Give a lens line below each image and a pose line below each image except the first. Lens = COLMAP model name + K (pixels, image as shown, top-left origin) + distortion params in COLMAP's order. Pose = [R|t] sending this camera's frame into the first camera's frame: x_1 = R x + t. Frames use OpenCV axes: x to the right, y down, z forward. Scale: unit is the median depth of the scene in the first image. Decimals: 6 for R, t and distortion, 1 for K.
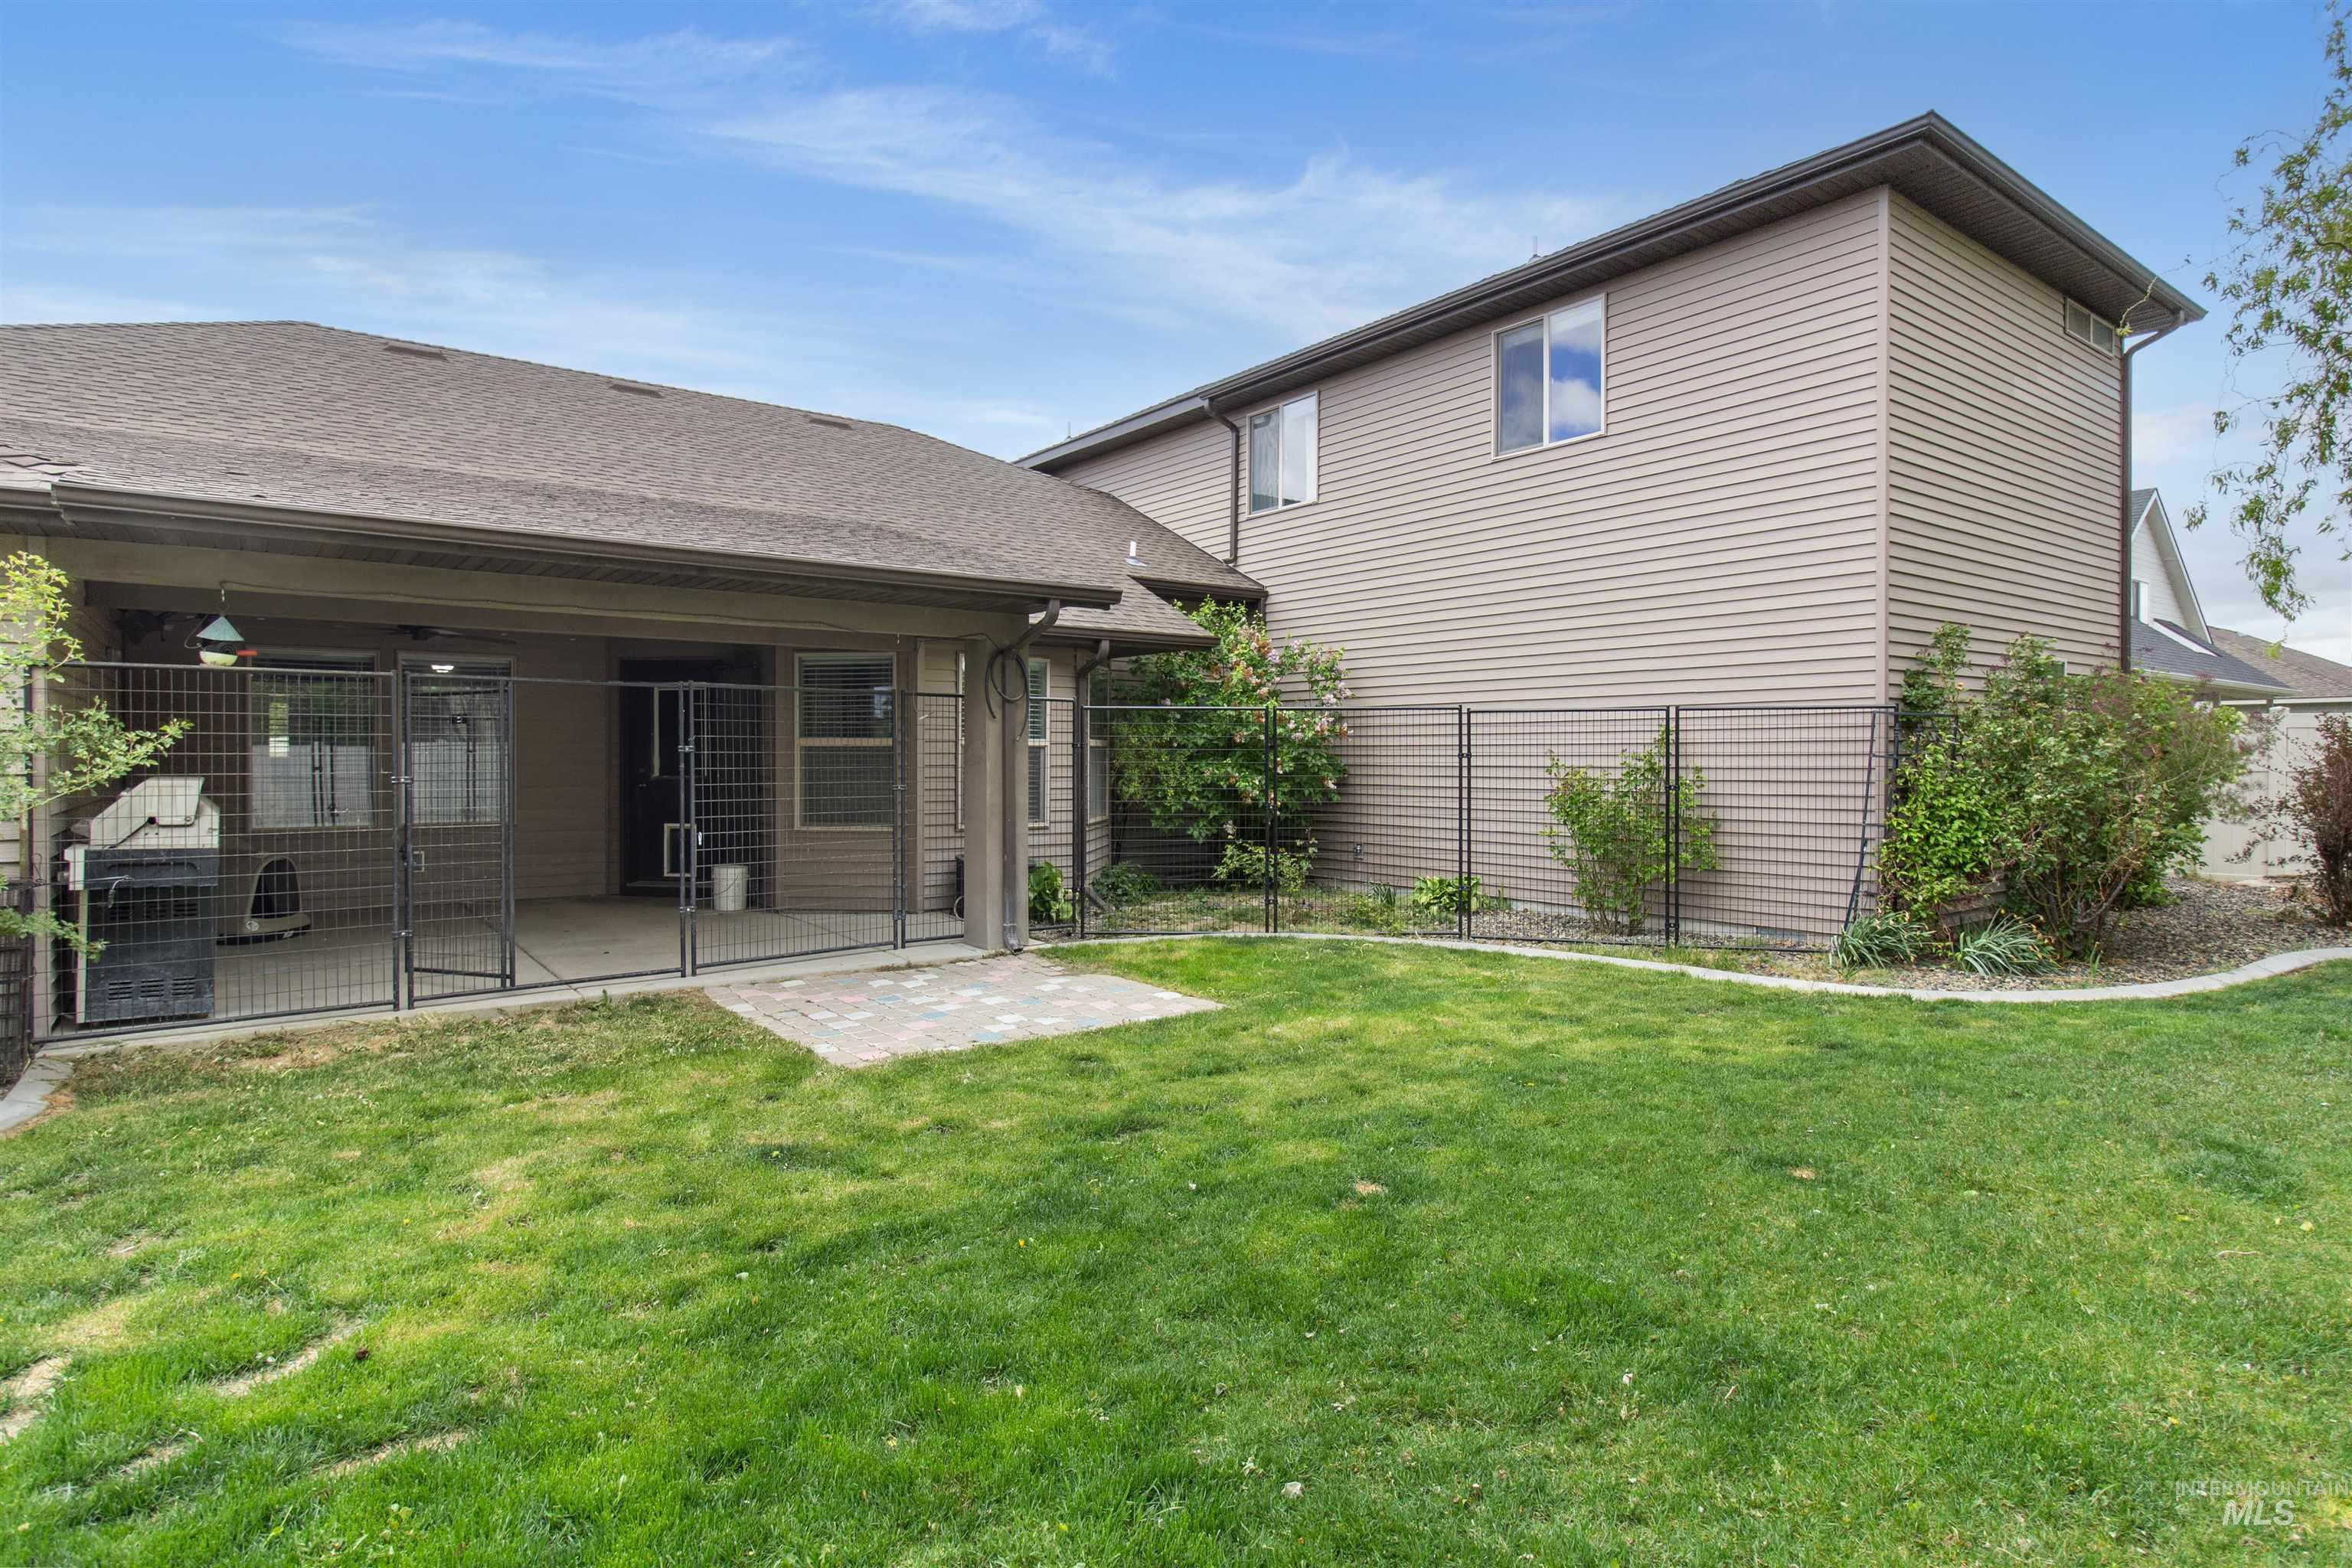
lens RADIAL K [[1239.8, 0, 1171.6], [0, 1239.8, 771.9], [0, 0, 1]] dist [-0.000875, 0.000082]
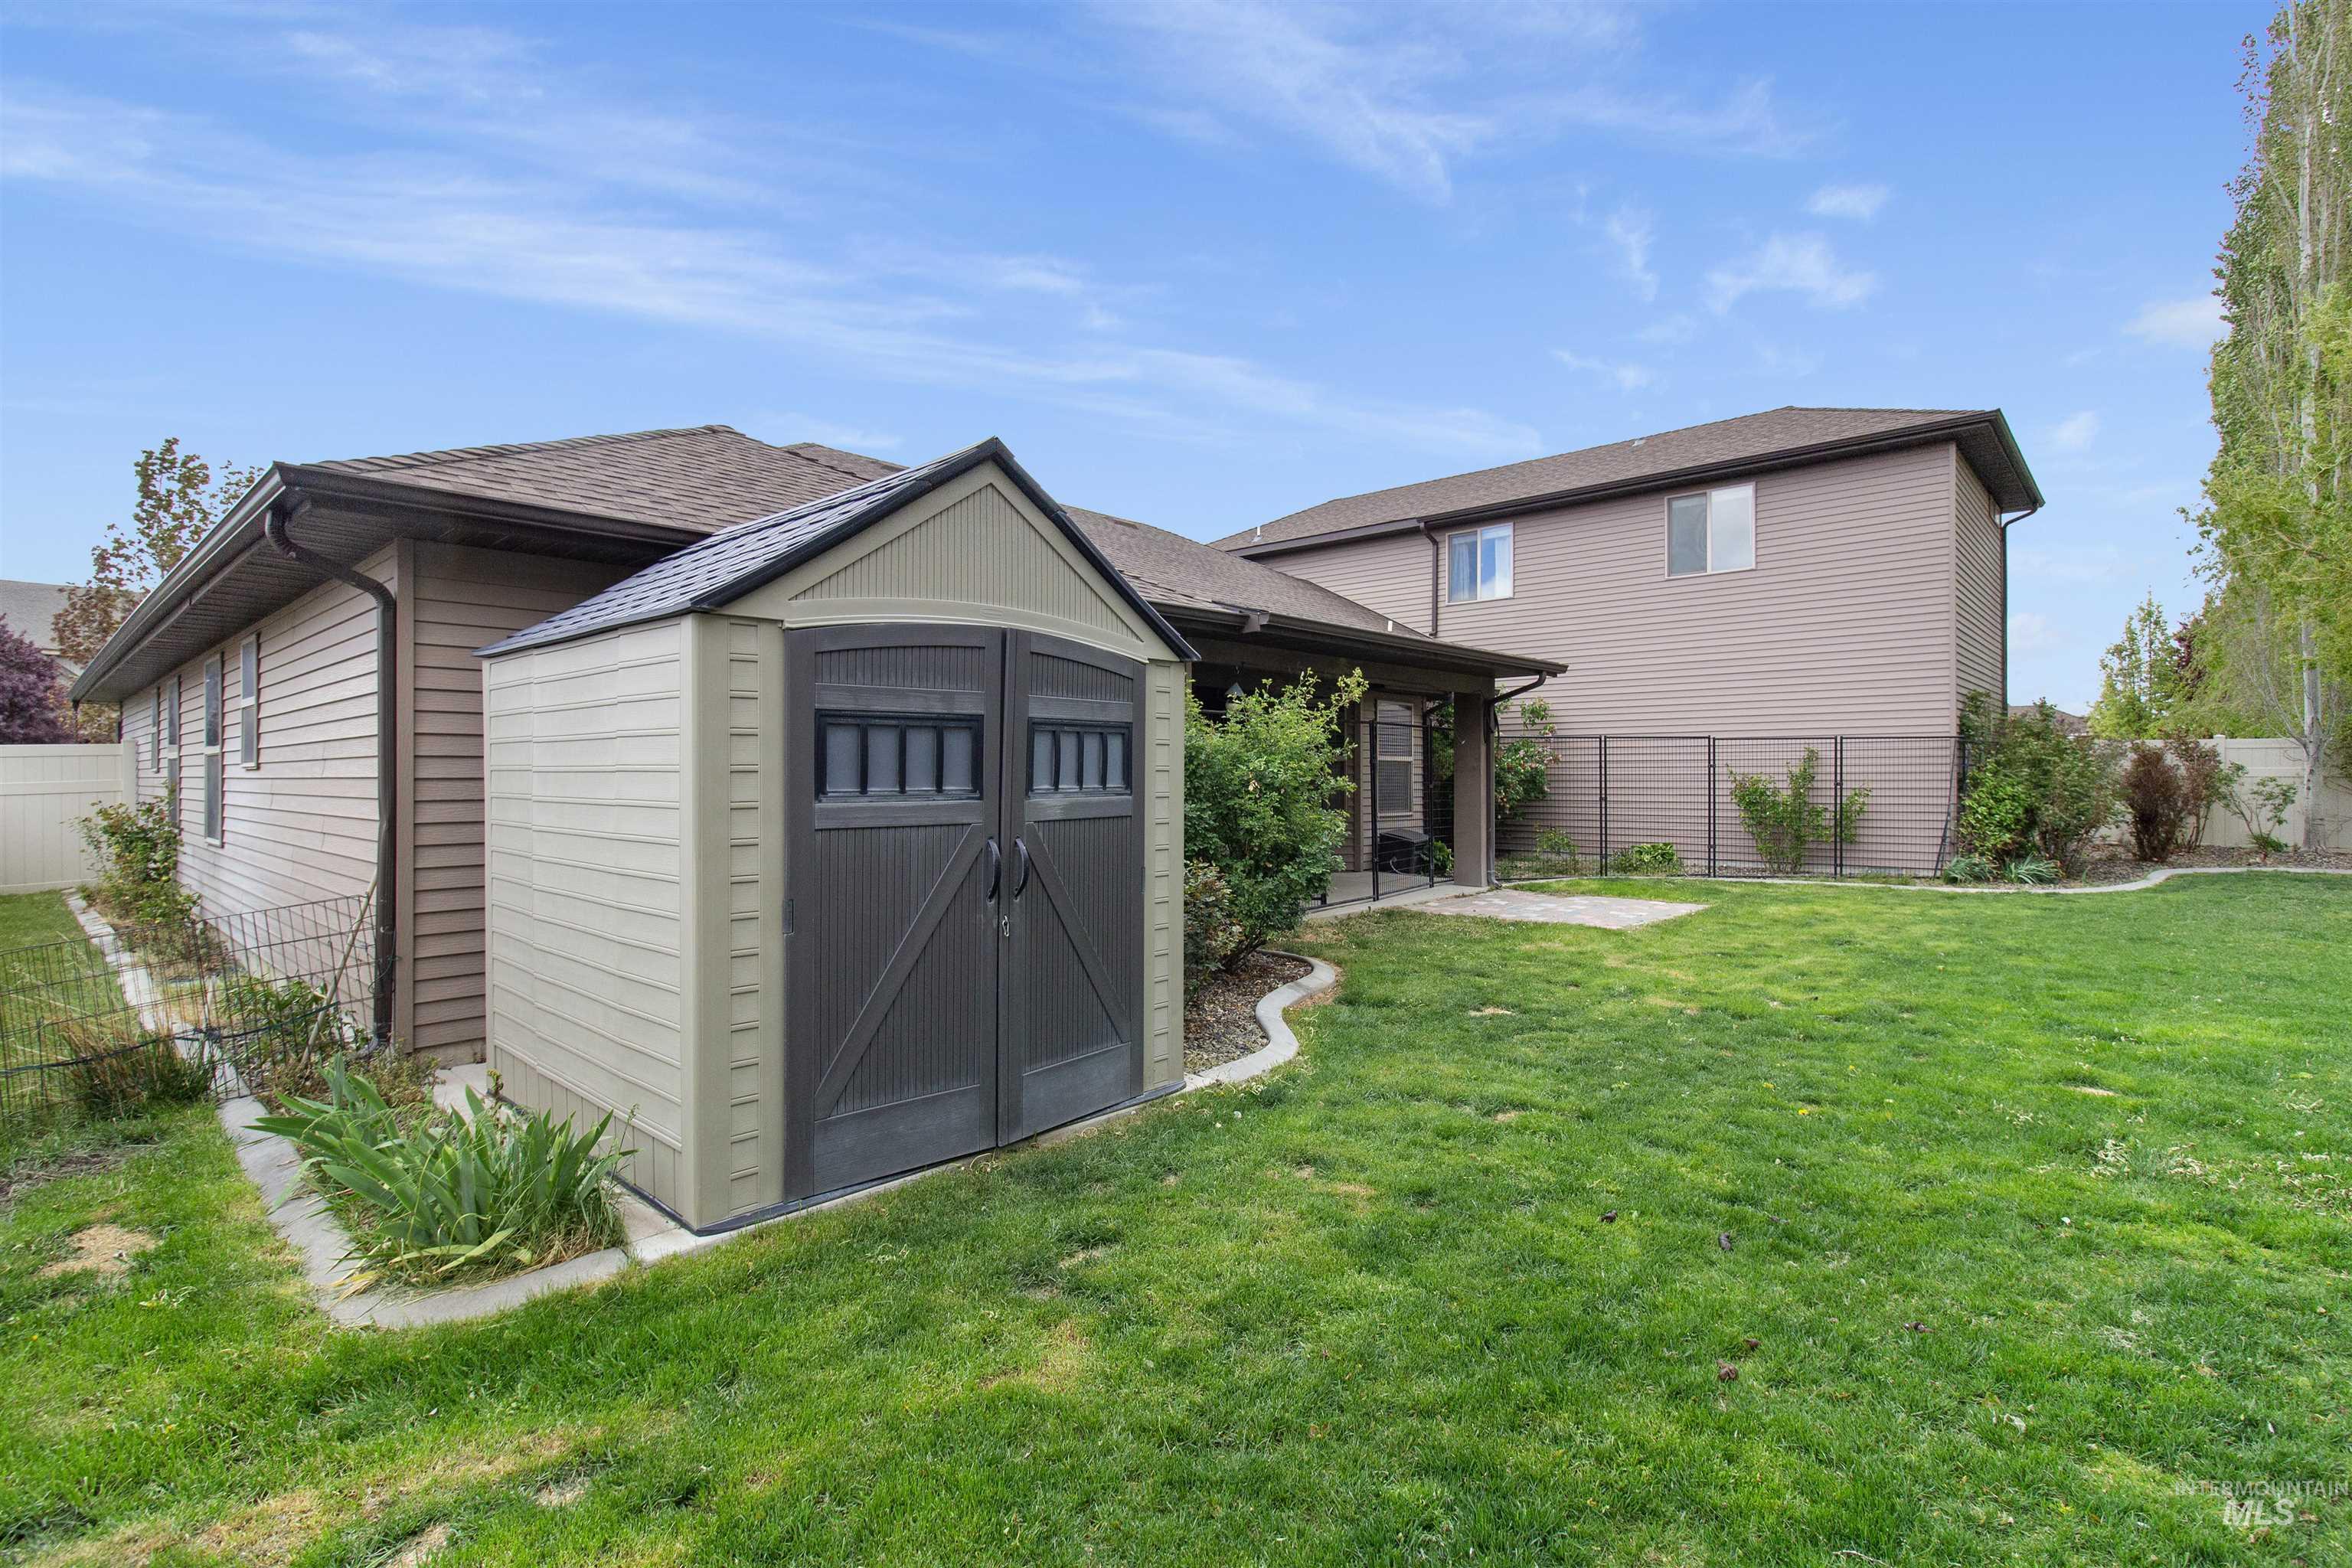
lens RADIAL K [[1079.3, 0, 1181.1], [0, 1079.3, 781.4], [0, 0, 1]] dist [-0.002040, -0.000266]
pose [[0.981938, -0.004464, 0.189149, -0.690992], [0.006376, 0.999935, -0.009498, 0.016198], [-0.189094, 0.010533, 0.981902, -0.249934]]
